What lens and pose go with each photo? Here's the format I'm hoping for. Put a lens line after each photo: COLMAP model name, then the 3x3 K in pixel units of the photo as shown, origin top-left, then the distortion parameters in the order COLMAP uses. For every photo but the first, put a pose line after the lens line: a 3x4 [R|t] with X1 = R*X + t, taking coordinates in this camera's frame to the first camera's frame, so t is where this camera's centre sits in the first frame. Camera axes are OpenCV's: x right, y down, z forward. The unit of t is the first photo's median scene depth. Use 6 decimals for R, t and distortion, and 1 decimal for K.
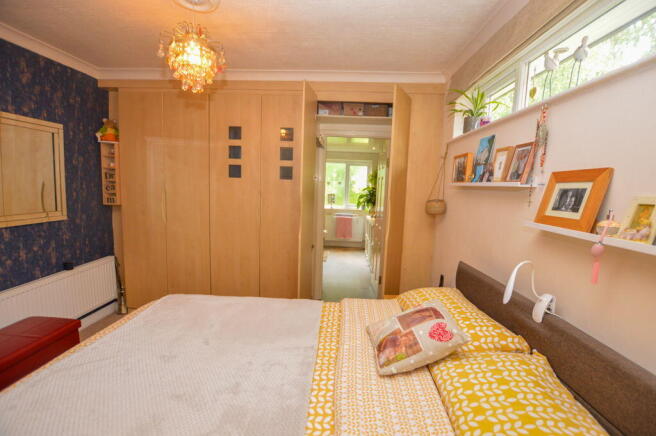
lens RADIAL K [[291.9, 0, 331.2], [0, 291.9, 220.6], [0, 0, 1]] dist [-0.033058, 0.003463]
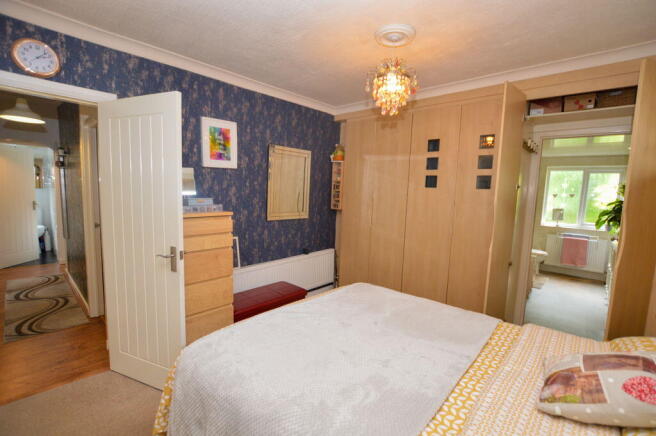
lens RADIAL K [[291.9, 0, 332.5], [0, 291.9, 219.9], [0, 0, 1]] dist [-0.033058, 0.003463]
pose [[0.766029, 0.056293, -0.640336, 0.093045], [-0.085925, 0.996185, -0.015215, 0.017919], [0.637037, 0.066676, 0.767944, -0.032057]]
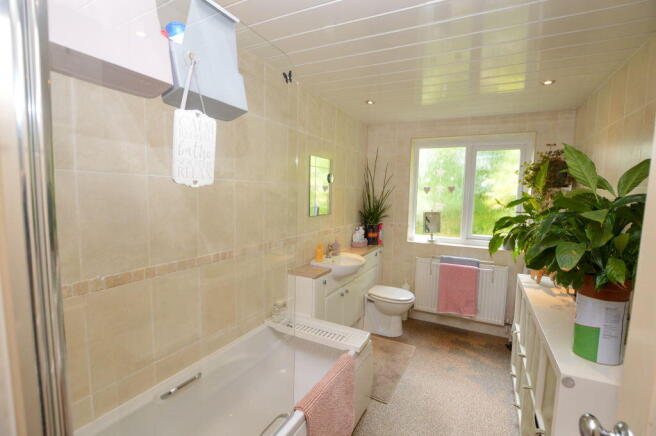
lens RADIAL K [[291.9, 0, 331.4], [0, 291.9, 216.6], [0, 0, 1]] dist [-0.033058, 0.003463]
pose [[0.903045, 0.012486, -0.429365, 0.166186], [-0.033858, 0.998536, -0.042174, -0.173947], [0.428210, 0.052623, 0.902146, 1.503697]]
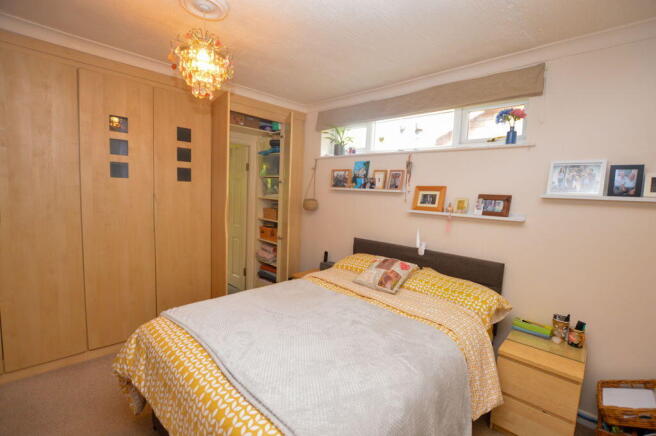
lens RADIAL K [[291.9, 0, 329.2], [0, 291.9, 221.2], [0, 0, 1]] dist [-0.033058, 0.003463]
pose [[0.673835, -0.076694, 0.734891, -0.656669], [0.067323, 0.996834, 0.042300, -0.021570], [-0.735808, 0.020972, 0.676865, 0.003943]]
